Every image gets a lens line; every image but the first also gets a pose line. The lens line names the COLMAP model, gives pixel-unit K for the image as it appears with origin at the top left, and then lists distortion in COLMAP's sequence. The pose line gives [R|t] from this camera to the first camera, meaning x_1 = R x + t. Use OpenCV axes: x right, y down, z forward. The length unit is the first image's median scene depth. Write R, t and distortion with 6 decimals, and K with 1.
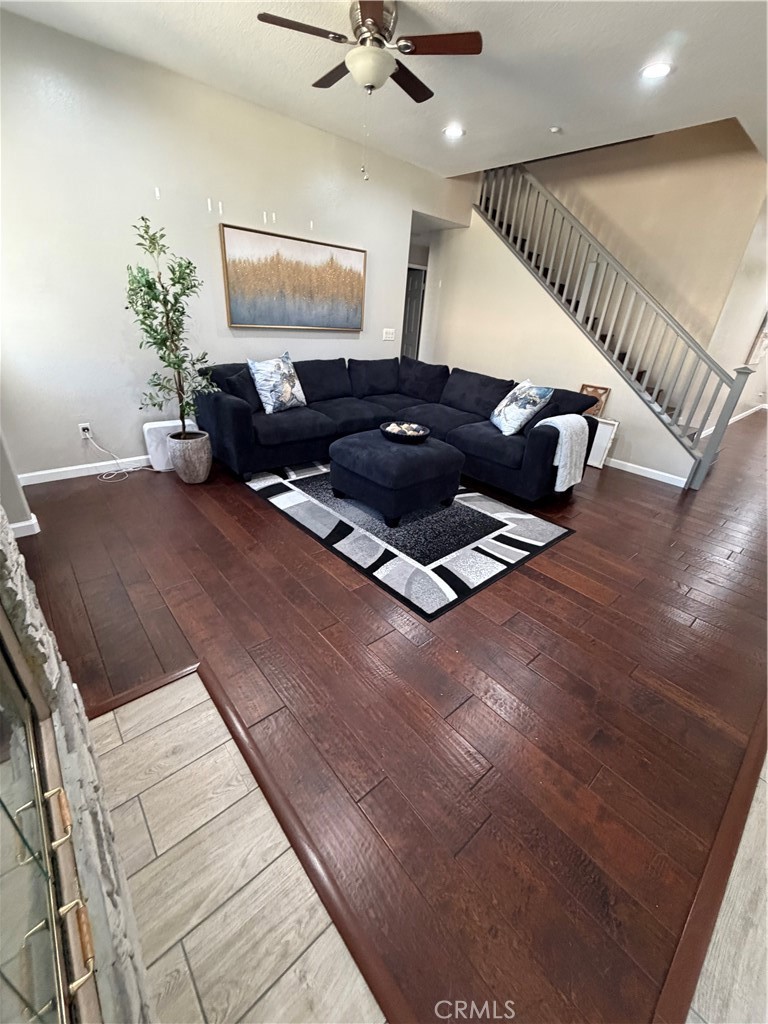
lens RADIAL K [[408.4, 0, 383.8], [0, 408.4, 507.3], [0, 0, 1]] dist [-0.001336, 0.000133]
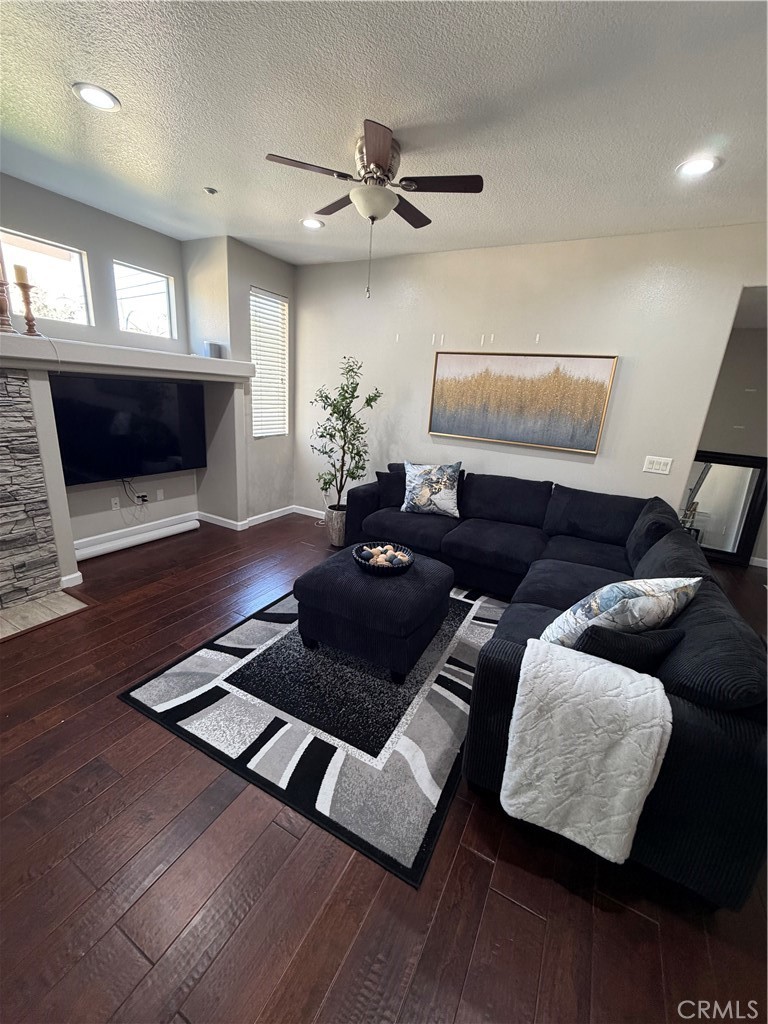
lens RADIAL K [[408.4, 0, 386.0], [0, 408.4, 507.0], [0, 0, 1]] dist [-0.001336, 0.000133]
pose [[0.355282, 0.213595, -0.910028, 0.742984], [-0.447747, 0.893479, 0.034906, -0.294923], [0.820547, 0.395061, 0.413074, 0.614679]]
